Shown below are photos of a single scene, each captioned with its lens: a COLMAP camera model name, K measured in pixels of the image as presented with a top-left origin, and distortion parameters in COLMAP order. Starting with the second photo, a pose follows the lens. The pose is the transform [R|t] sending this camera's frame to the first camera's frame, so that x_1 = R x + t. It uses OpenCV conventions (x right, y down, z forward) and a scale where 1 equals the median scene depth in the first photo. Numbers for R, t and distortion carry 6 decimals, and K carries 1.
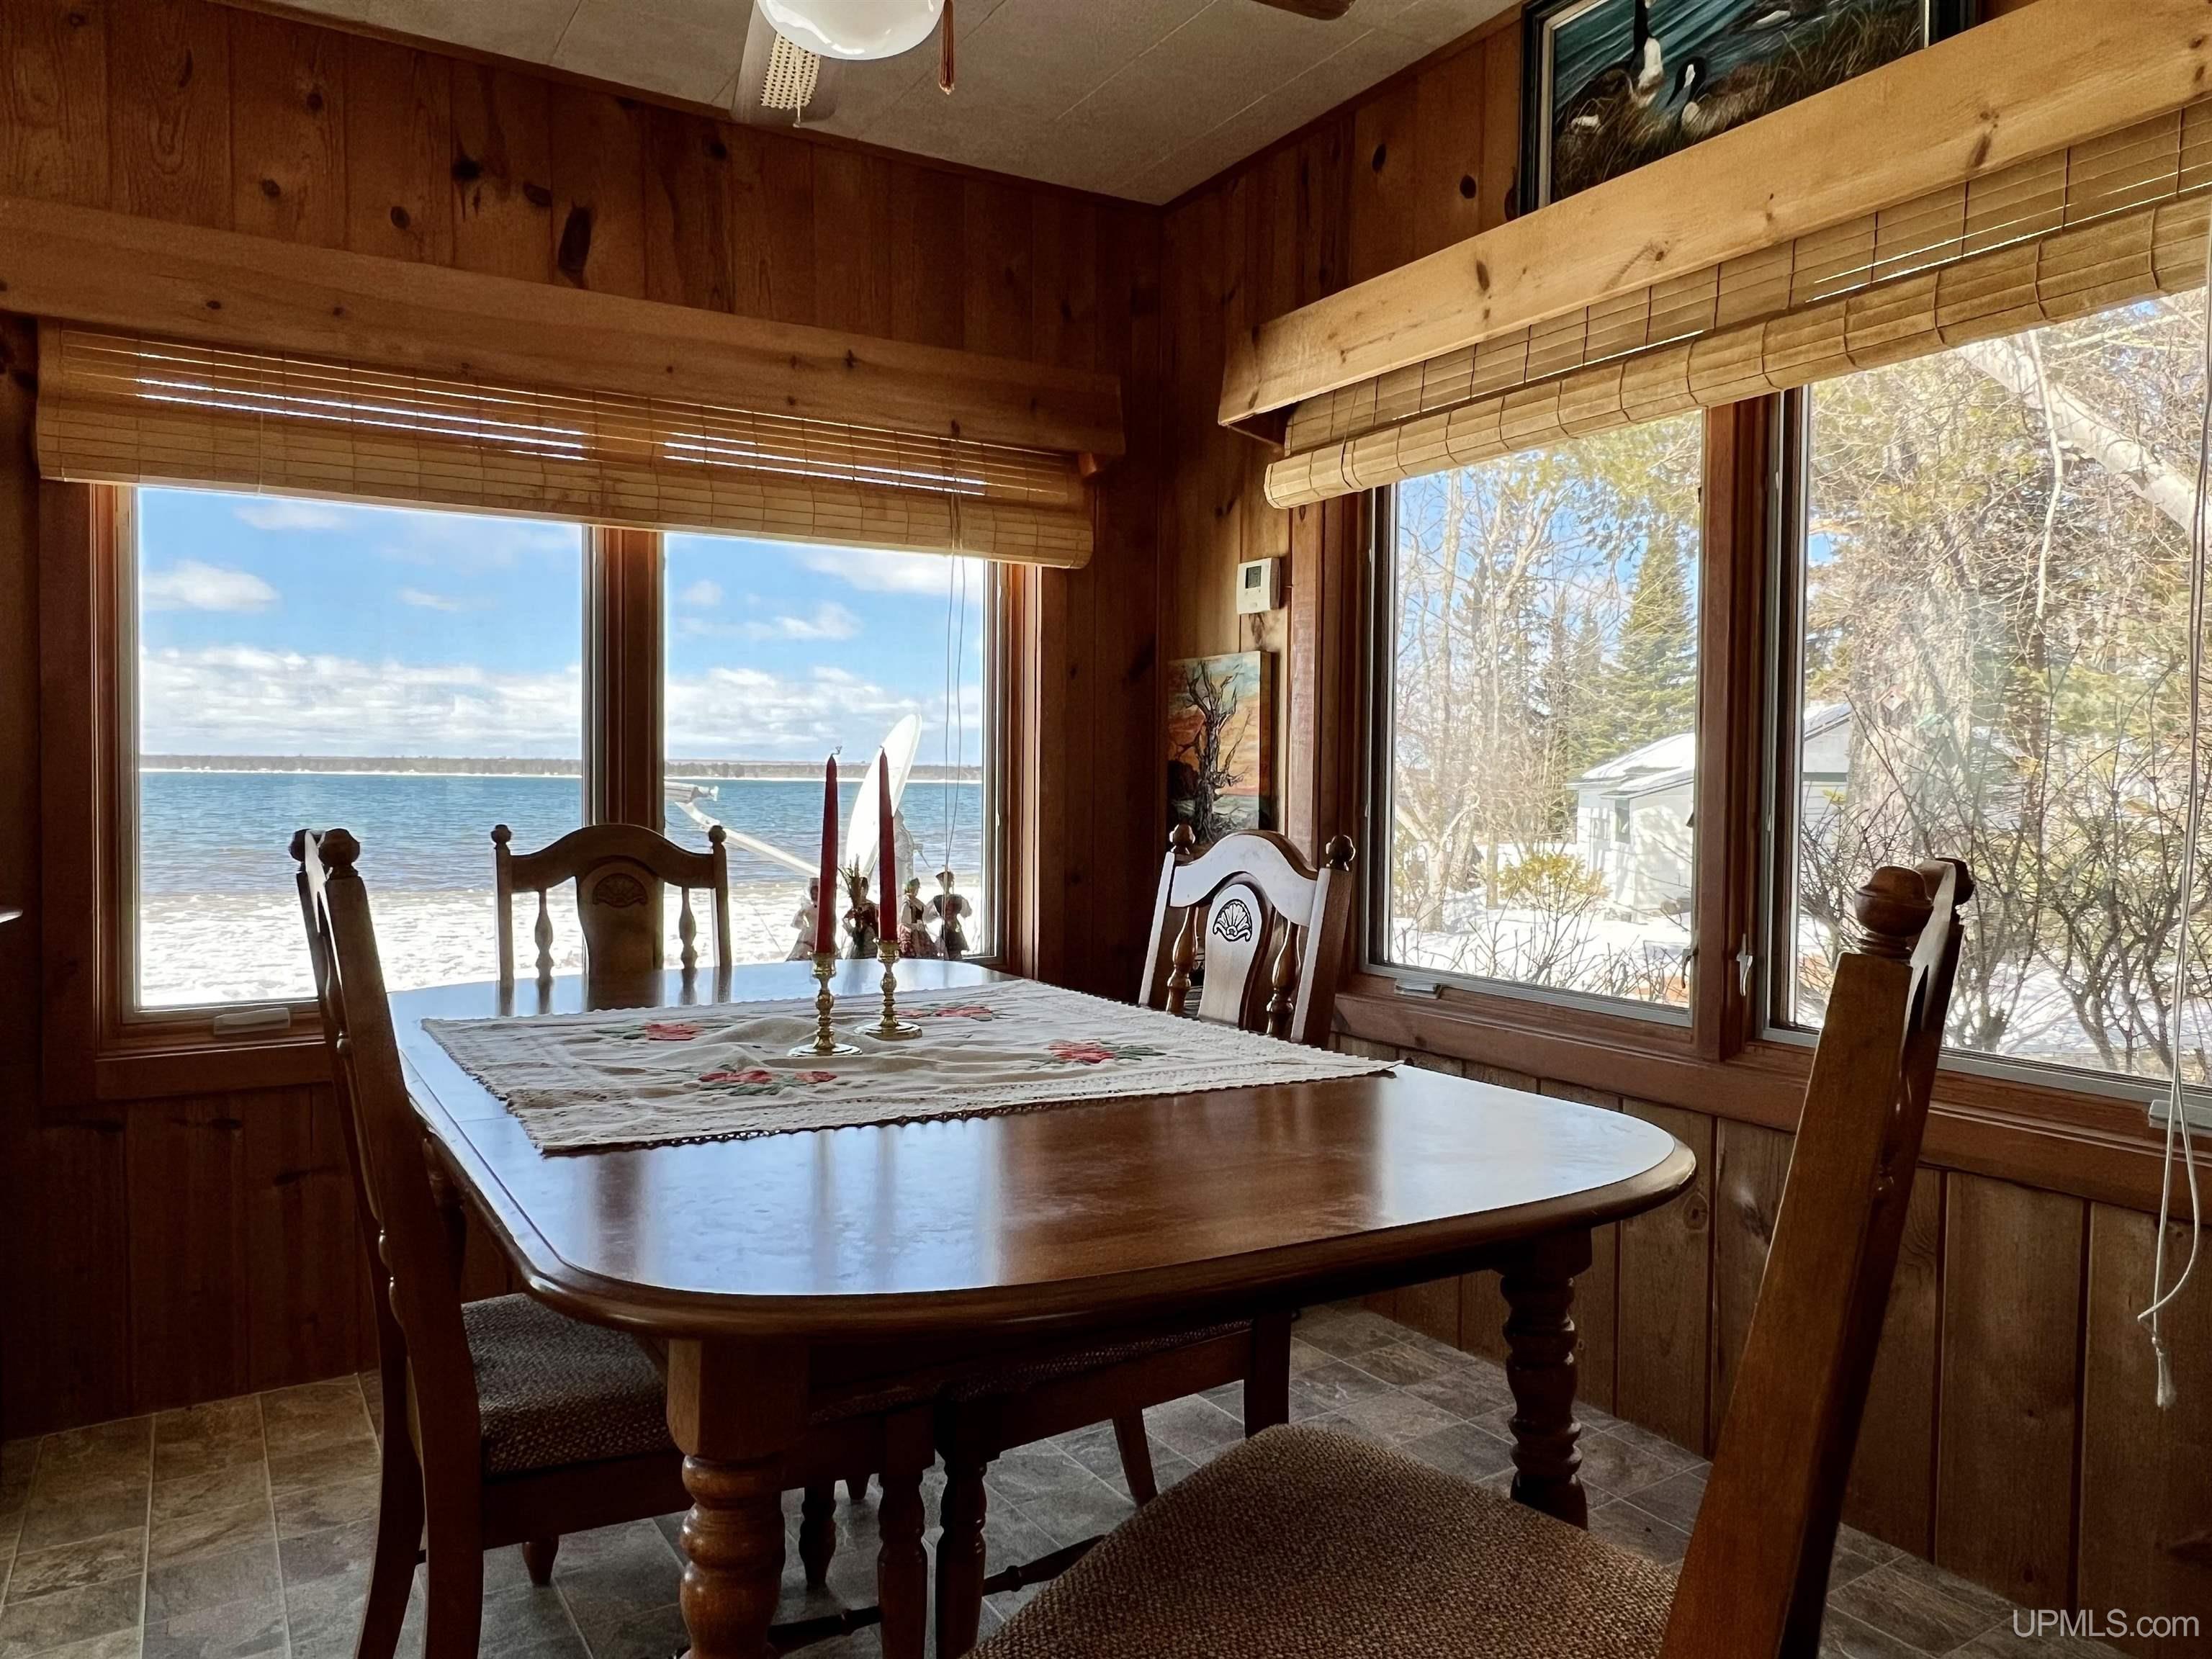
lens RADIAL K [[1448.7, 0, 1106.0], [0, 1448.7, 829.5], [0, 0, 1]] dist [-0.002848, -0.000670]
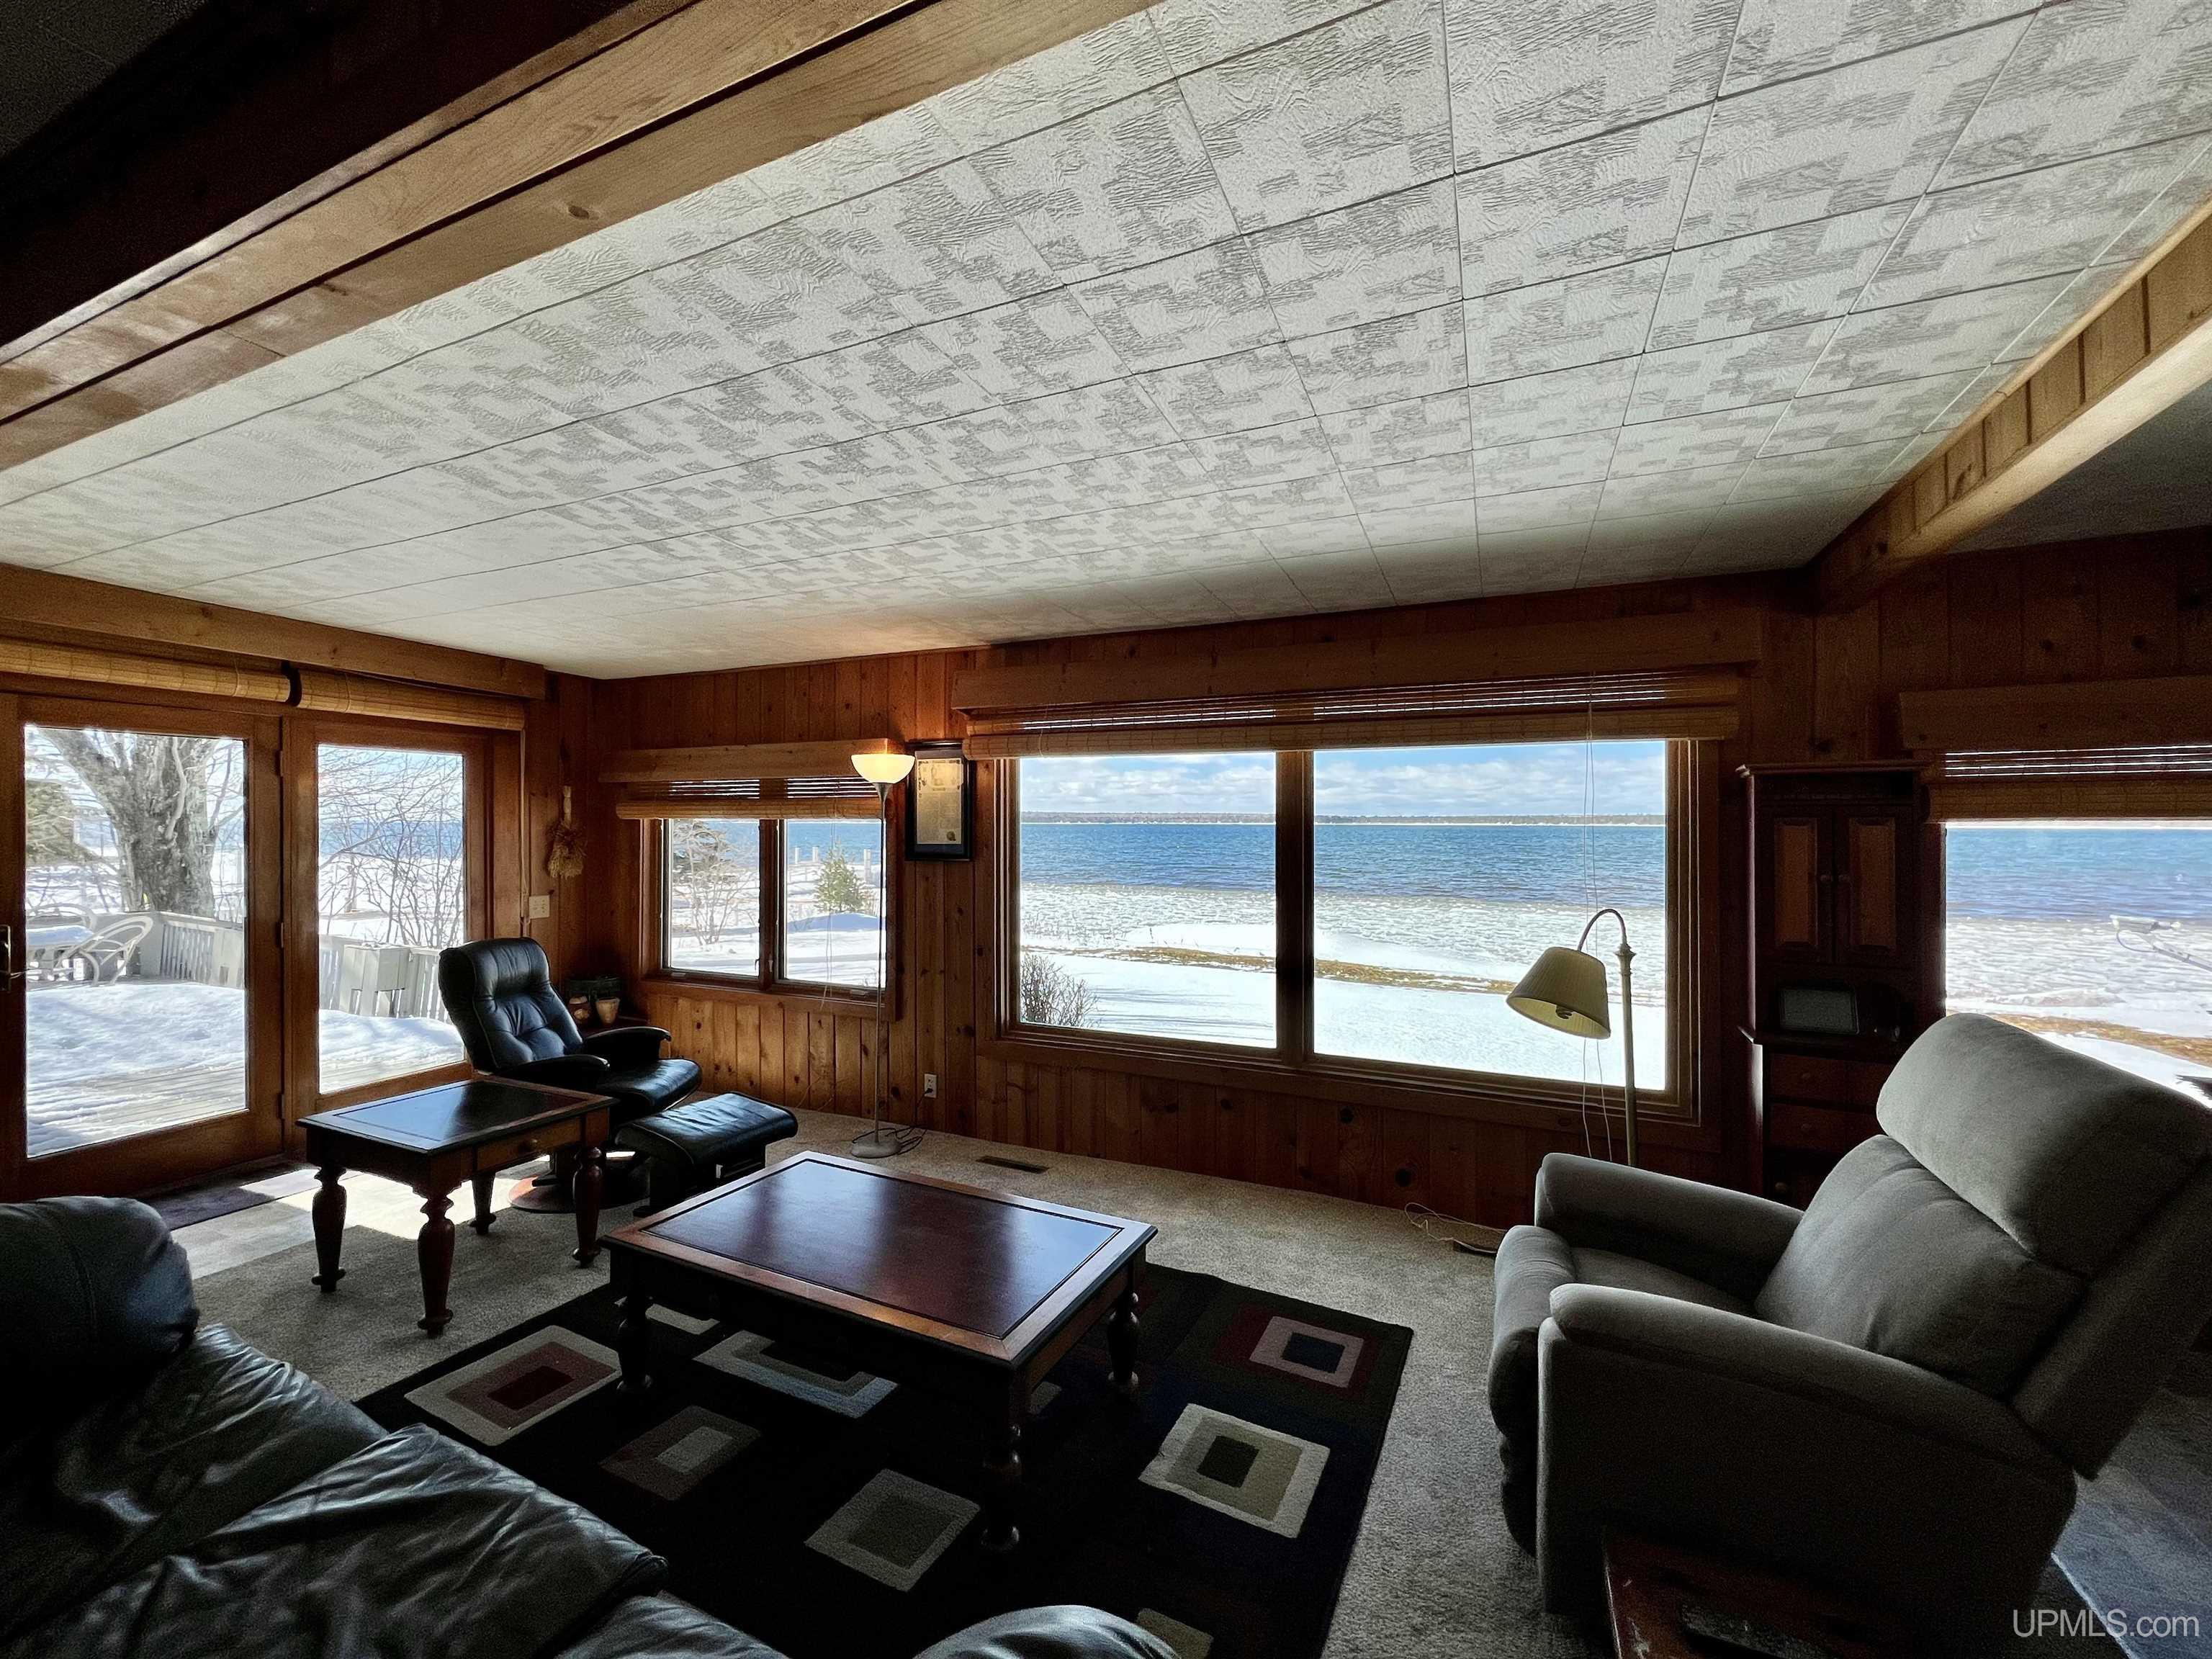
lens RADIAL K [[889.2, 0, 1103.2], [0, 889.2, 822.8], [0, 0, 1]] dist [-0.001571, 0.000144]
pose [[0.559950, -0.011842, -0.828442, -0.265612], [-0.021205, 0.999365, -0.028618, -0.137779], [0.828255, 0.033592, 0.559344, -0.456297]]
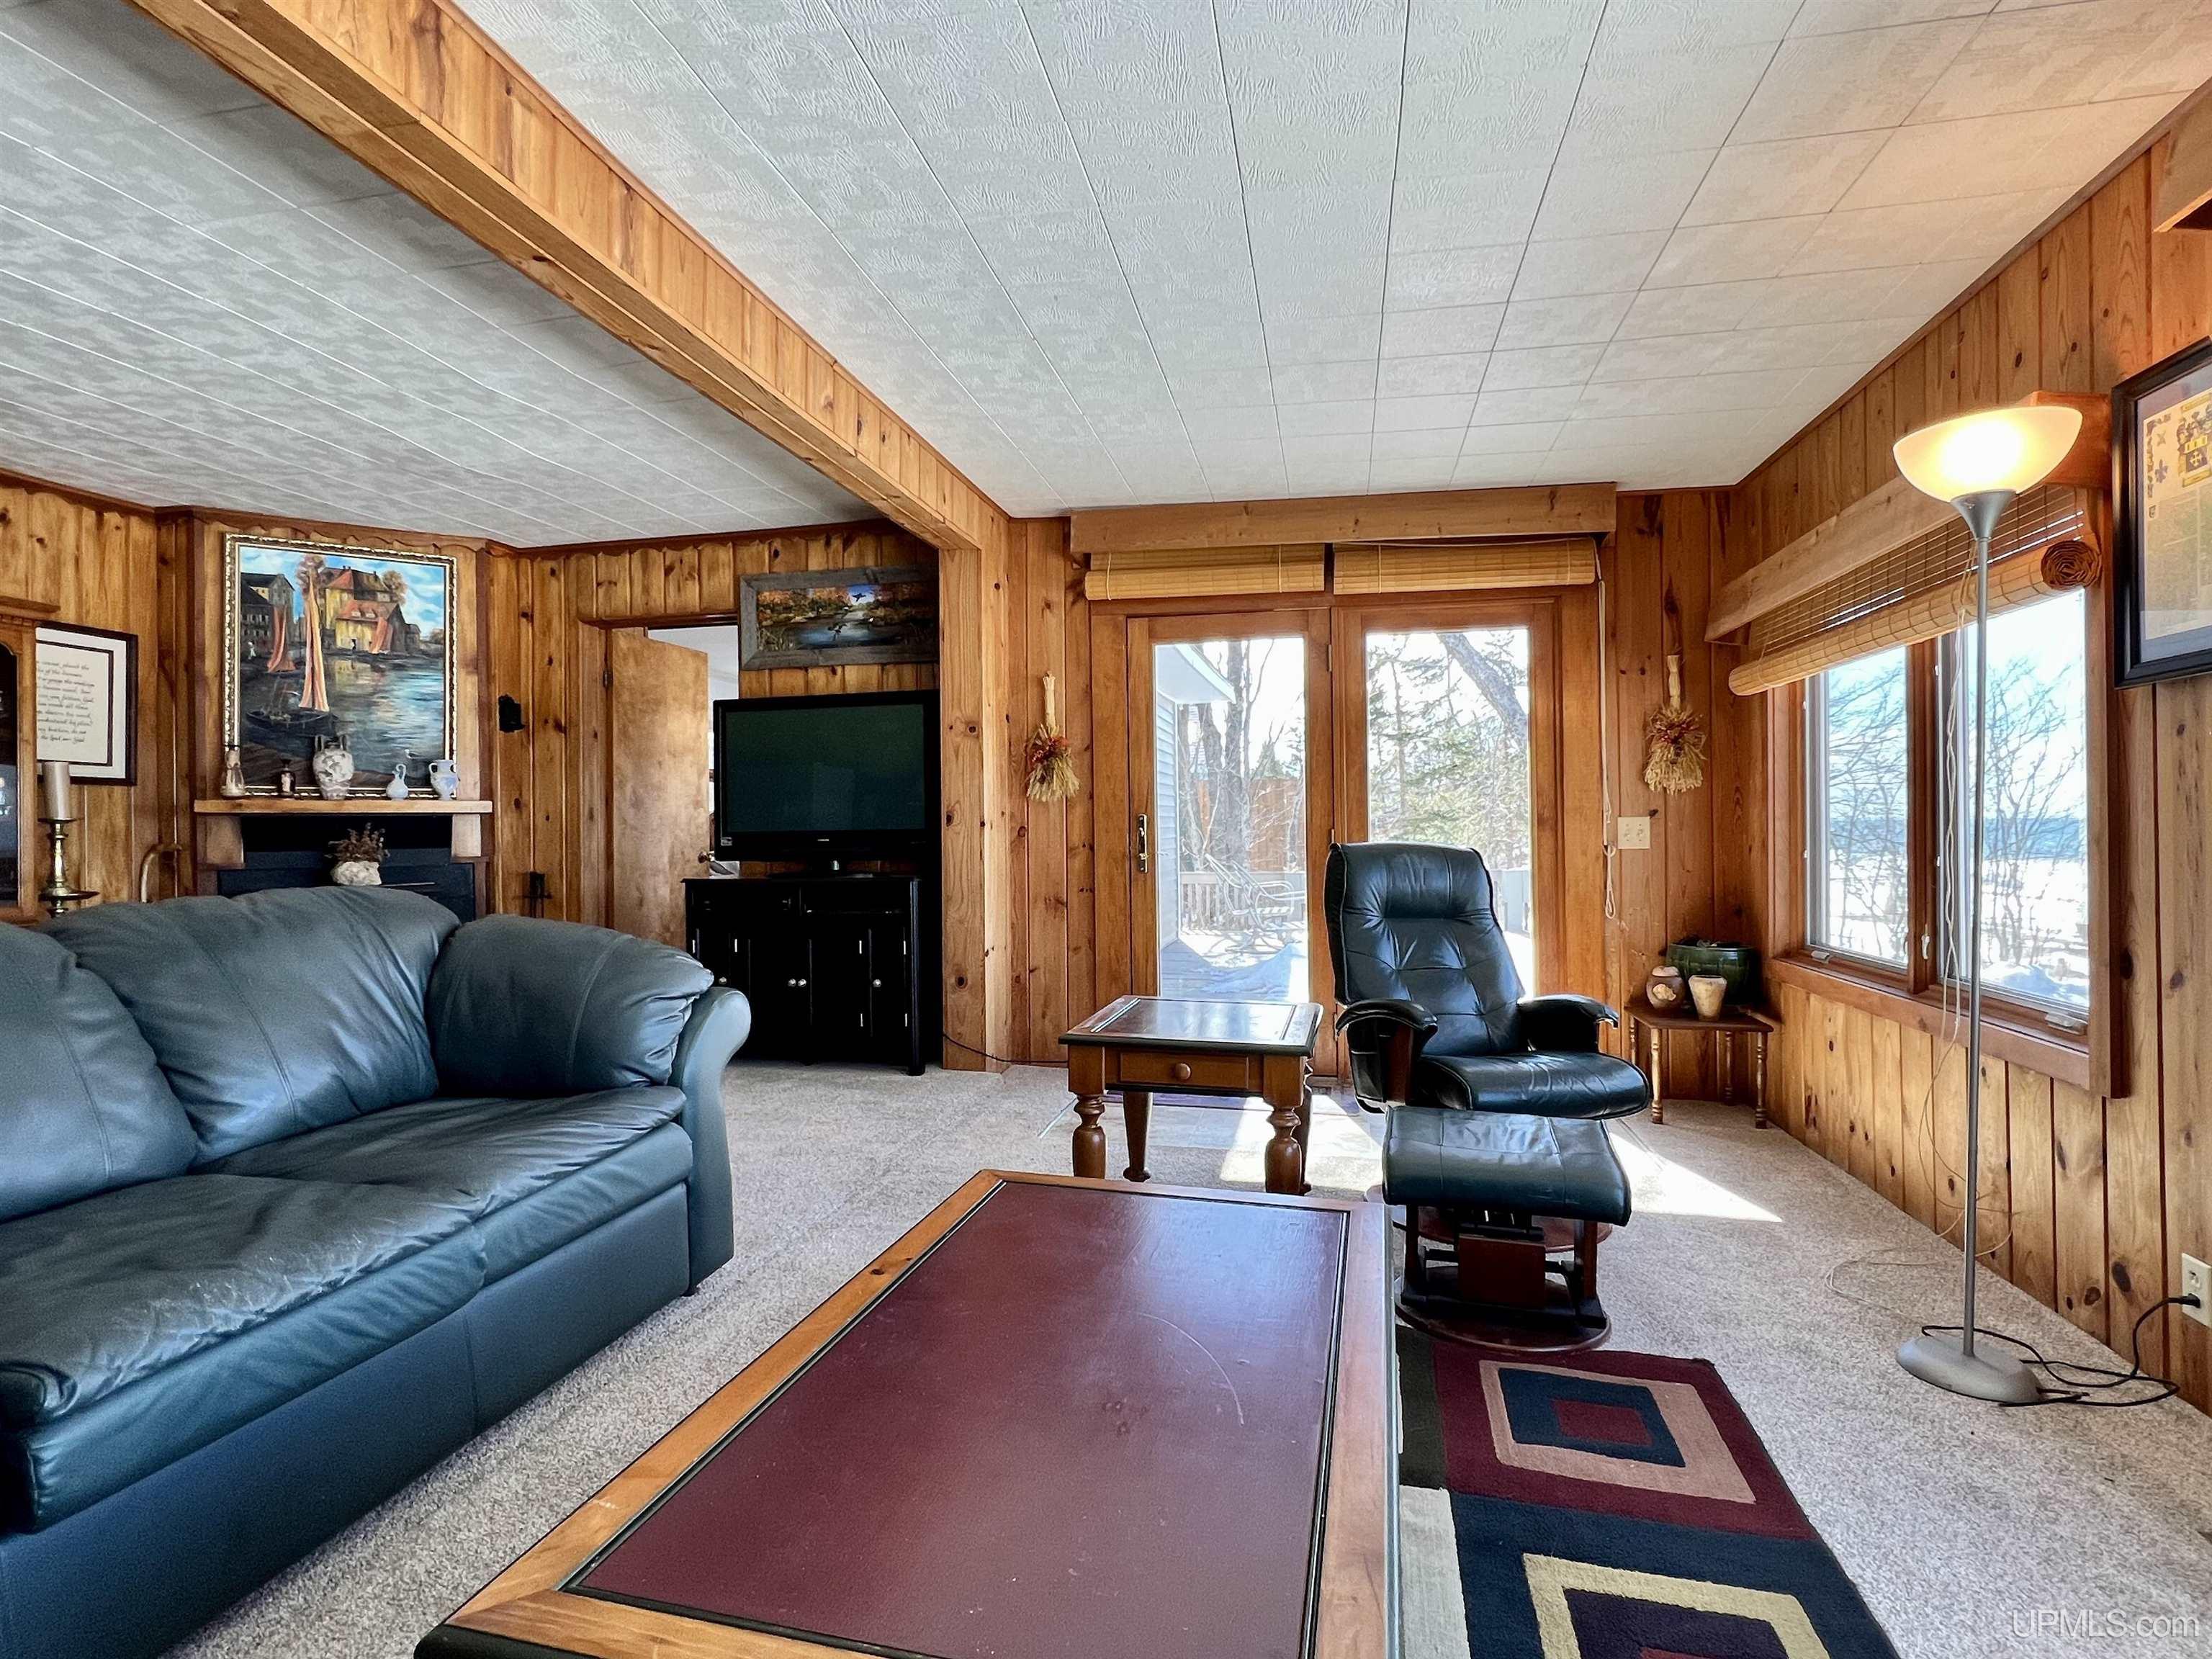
lens RADIAL K [[1144.6, 0, 1101.3], [0, 1144.6, 825.4], [0, 0, 1]] dist [-0.000268, -0.000342]
pose [[-0.690096, -0.006118, -0.723692, -0.670562], [-0.020865, 0.999717, 0.011445, -0.019756], [0.723417, 0.022997, -0.690028, 0.120583]]
